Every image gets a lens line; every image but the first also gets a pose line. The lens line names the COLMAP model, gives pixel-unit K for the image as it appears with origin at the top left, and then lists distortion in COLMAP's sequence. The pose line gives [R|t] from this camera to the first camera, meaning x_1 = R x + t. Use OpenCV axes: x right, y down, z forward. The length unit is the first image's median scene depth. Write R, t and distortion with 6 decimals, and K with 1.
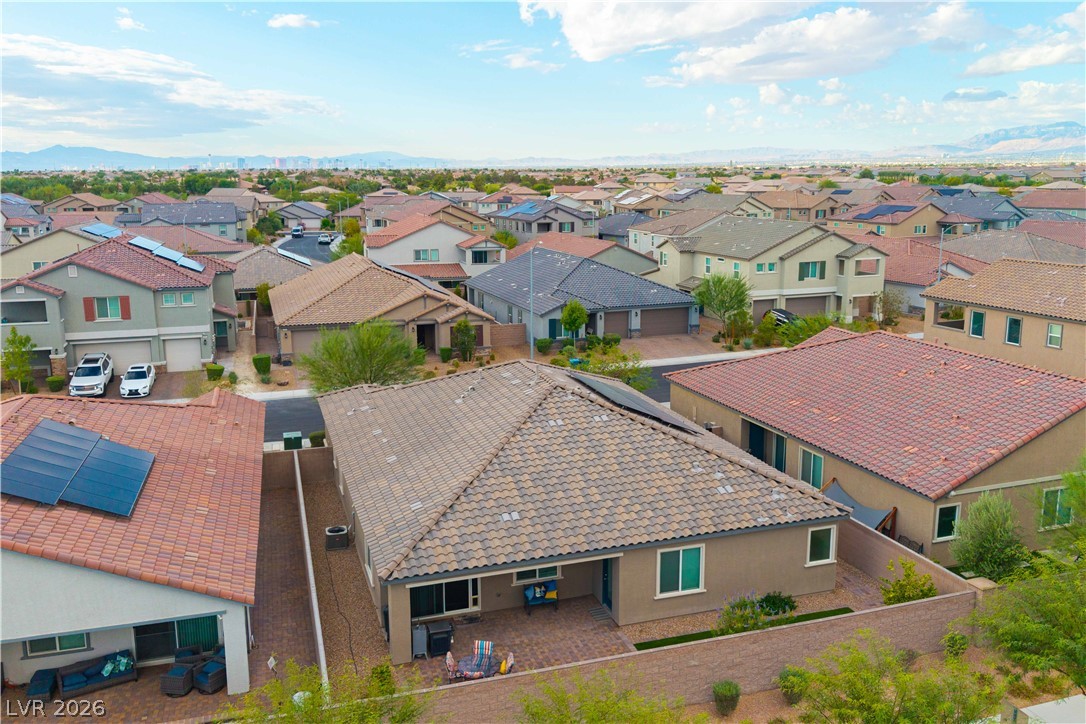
lens RADIAL K [[912.5, 0, 543.0], [0, 912.5, 362.0], [0, 0, 1]] dist [0.091250, -0.151663]
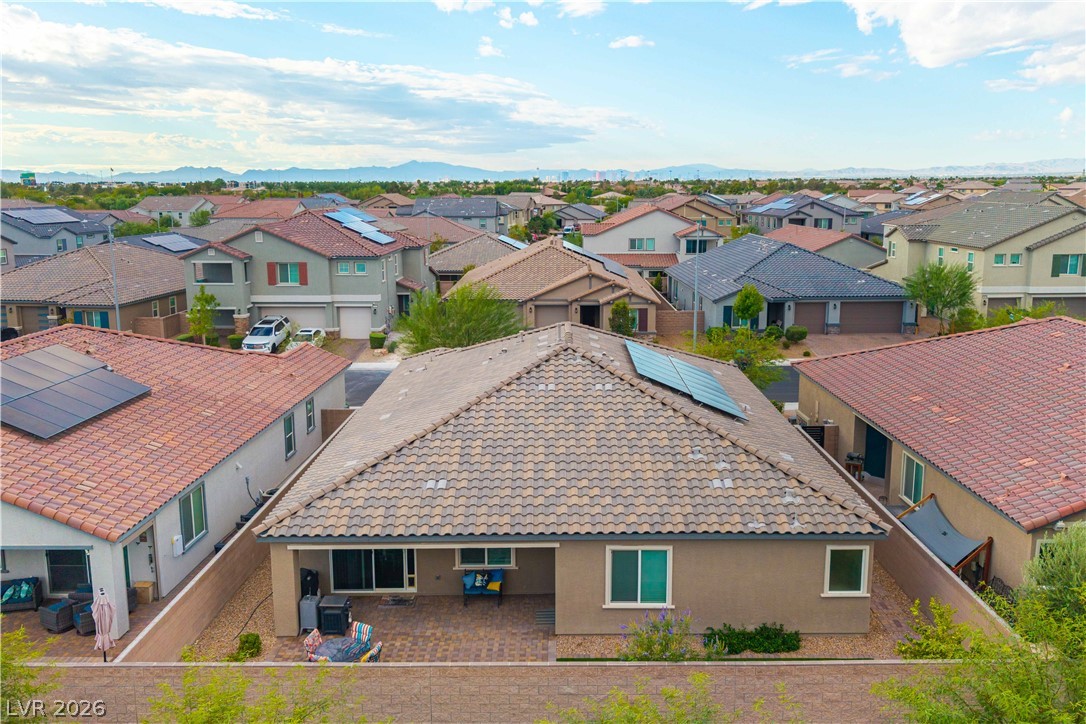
lens RADIAL K [[912.5, 0, 543.0], [0, 912.5, 362.0], [0, 0, 1]] dist [0.091250, -0.151663]
pose [[0.951349, 0.064436, -0.301303, 0.129240], [-0.066641, 0.997773, 0.002969, 0.020175], [0.300823, 0.017255, 0.953524, 0.095635]]
